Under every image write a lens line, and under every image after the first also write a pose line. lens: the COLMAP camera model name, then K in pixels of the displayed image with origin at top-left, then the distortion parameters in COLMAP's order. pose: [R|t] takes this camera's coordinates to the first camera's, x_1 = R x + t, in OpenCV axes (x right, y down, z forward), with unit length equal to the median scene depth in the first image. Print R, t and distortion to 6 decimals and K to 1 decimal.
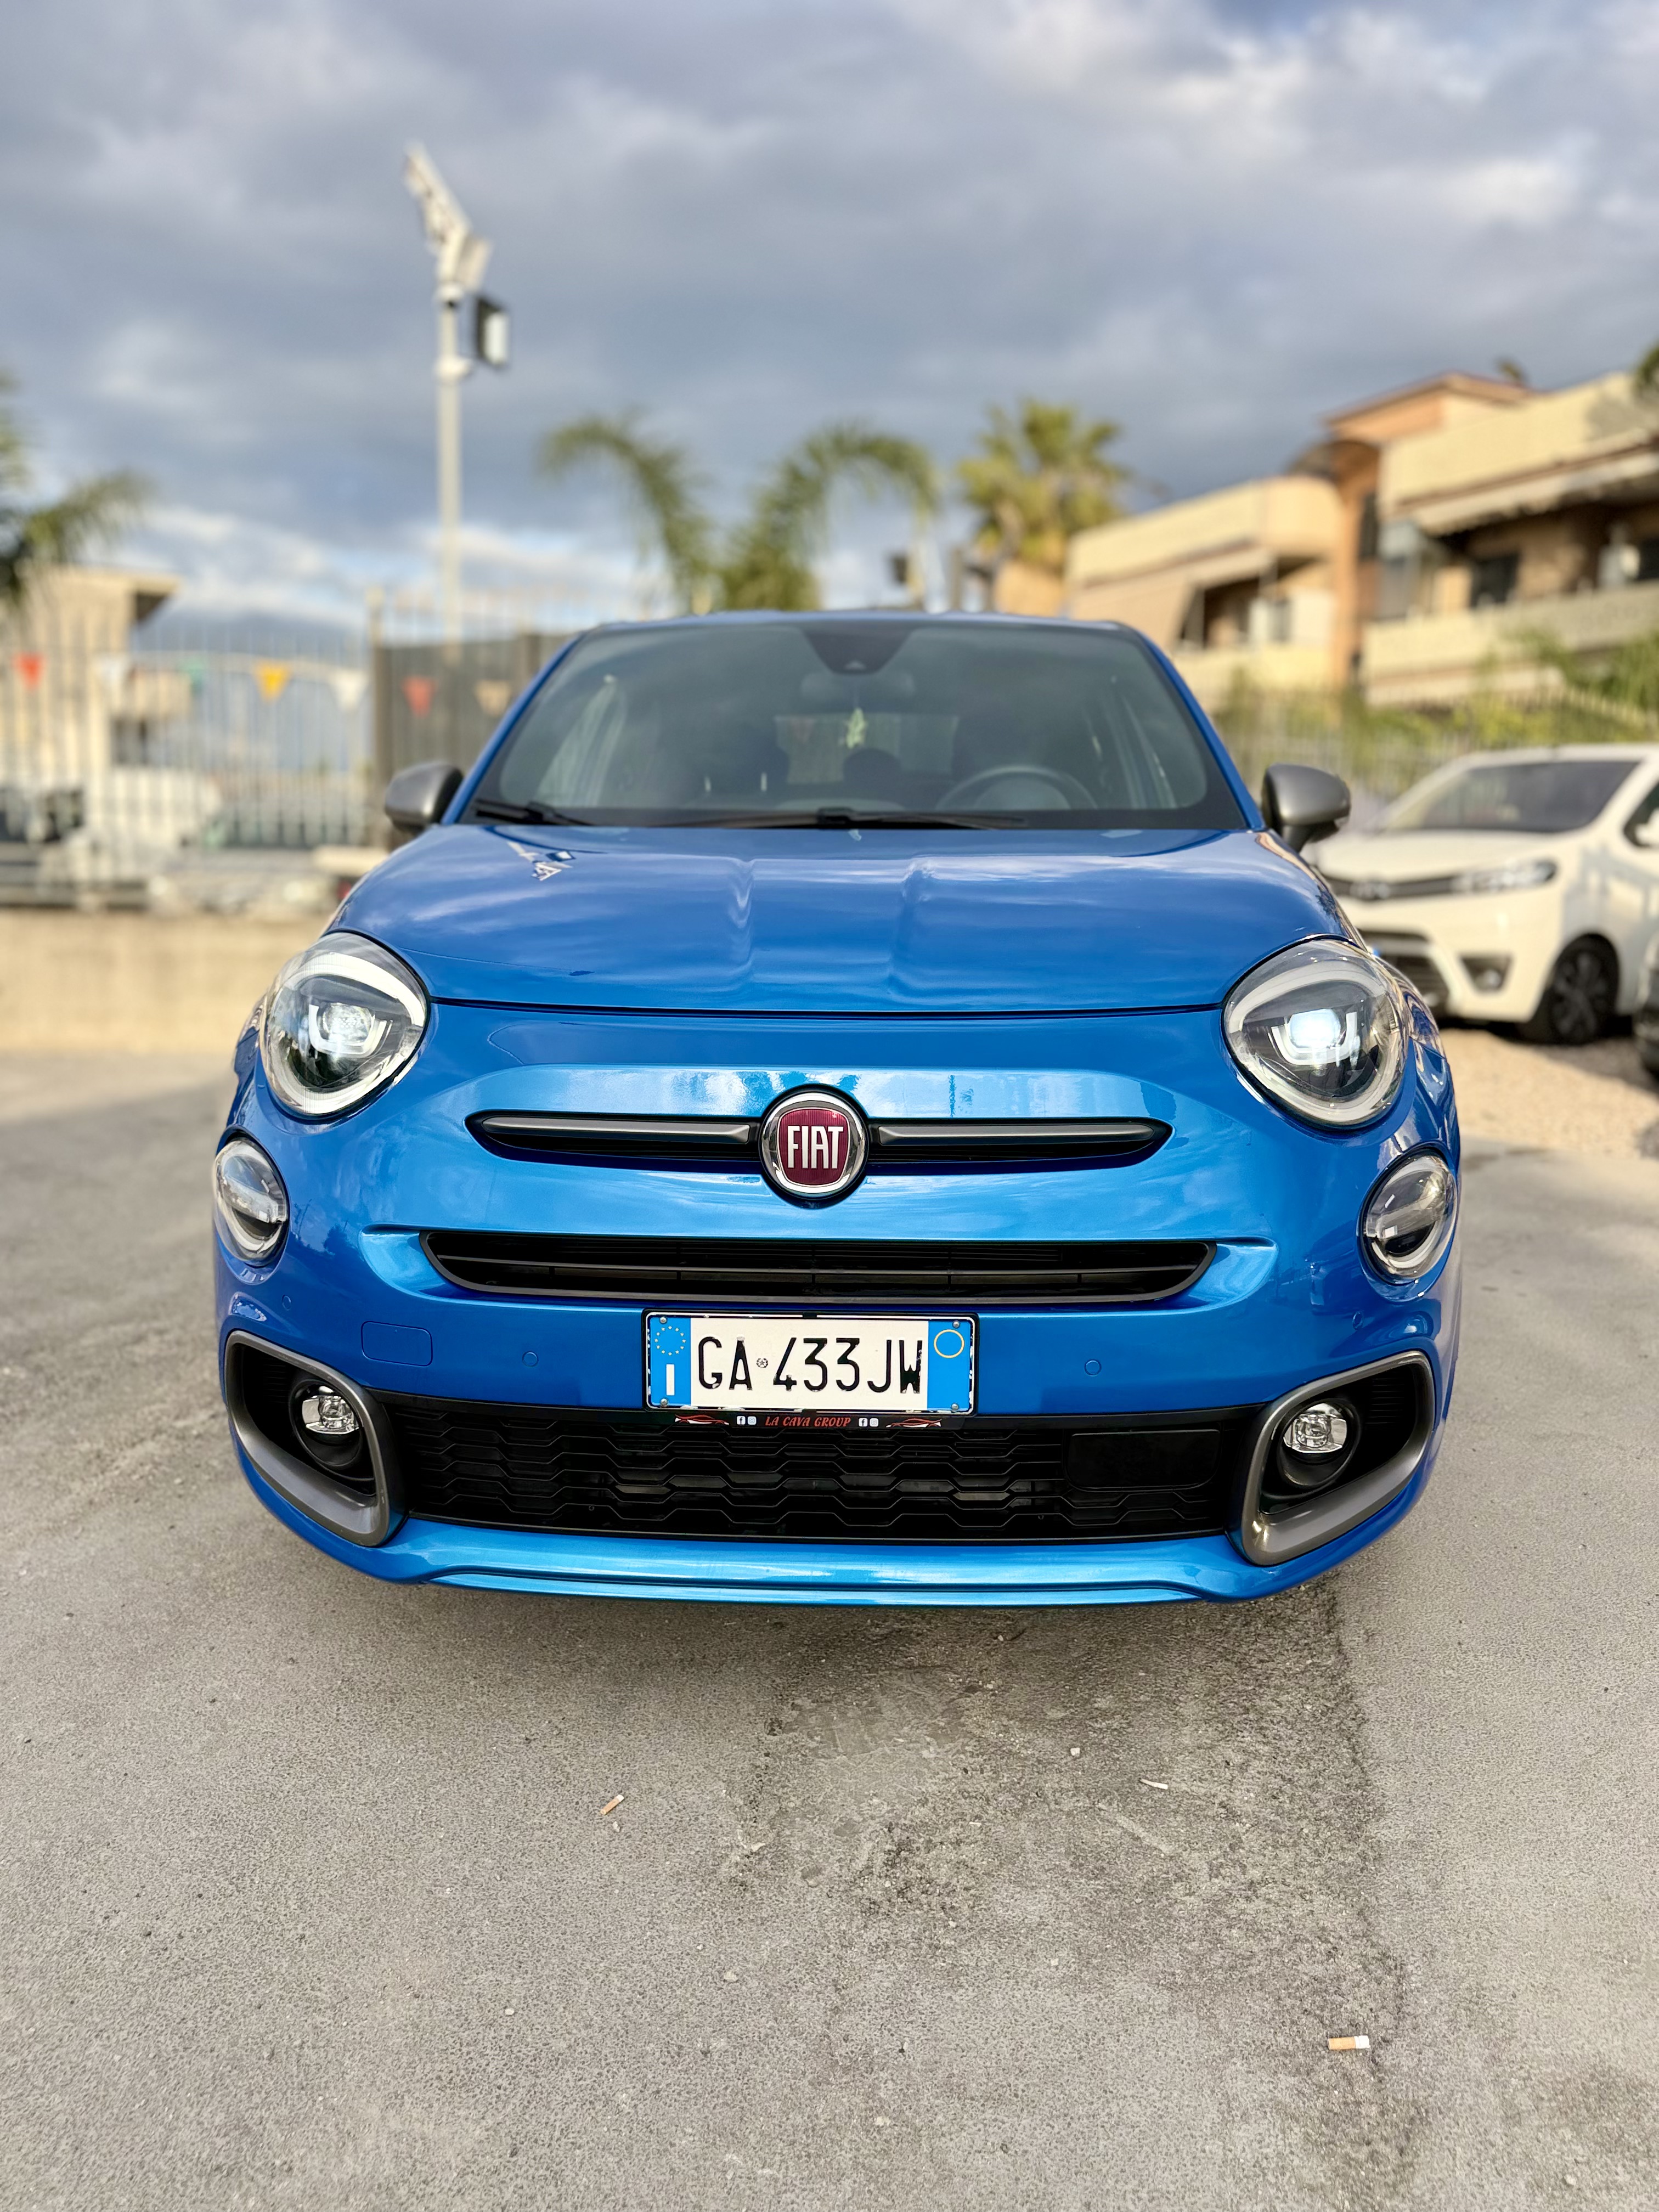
lens RADIAL K [[1563.8, 0, 829.5], [0, 1563.8, 1106.0], [0, 0, 1]] dist [0.008234, 0.004449]
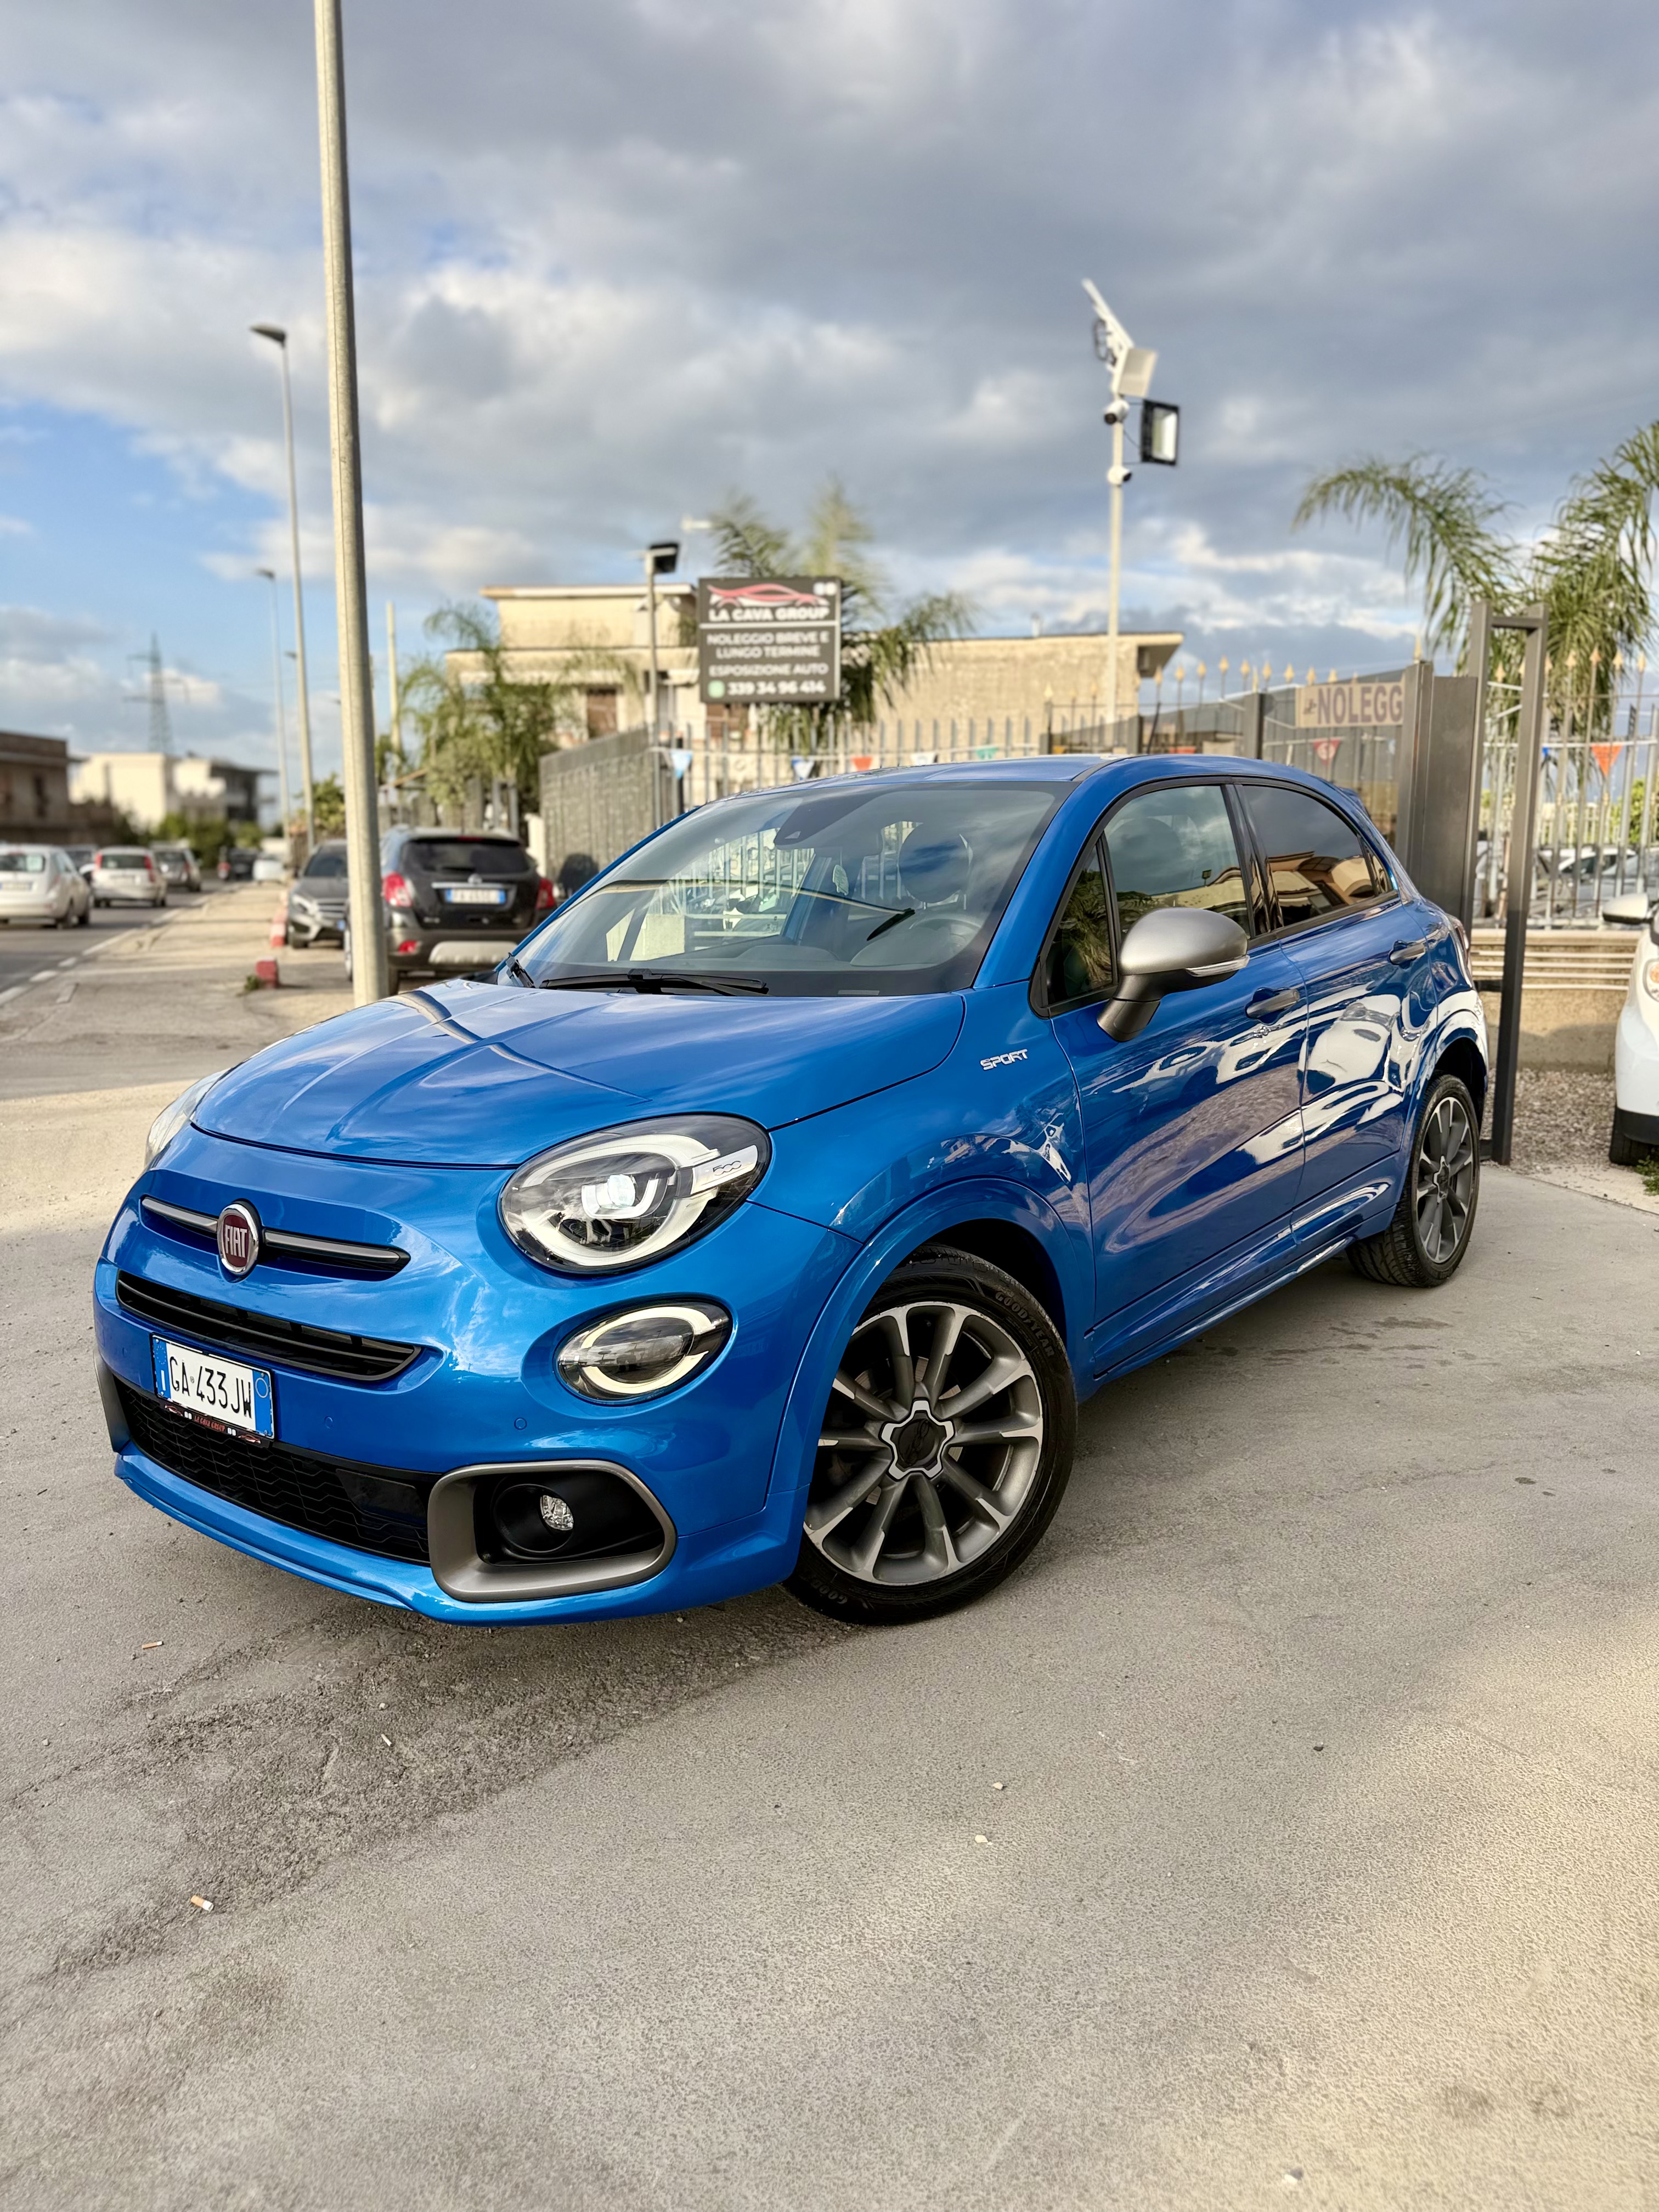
lens RADIAL K [[1548.4, 0, 850.0], [0, 1548.4, 1151.9], [0, 0, 1]] dist [0.001799, 0.001135]
pose [[0.803355, 0.081988, -0.589829, 1.253312], [-0.072560, 0.996574, 0.039700, -0.151664], [0.591063, 0.010905, 0.806551, 0.152269]]
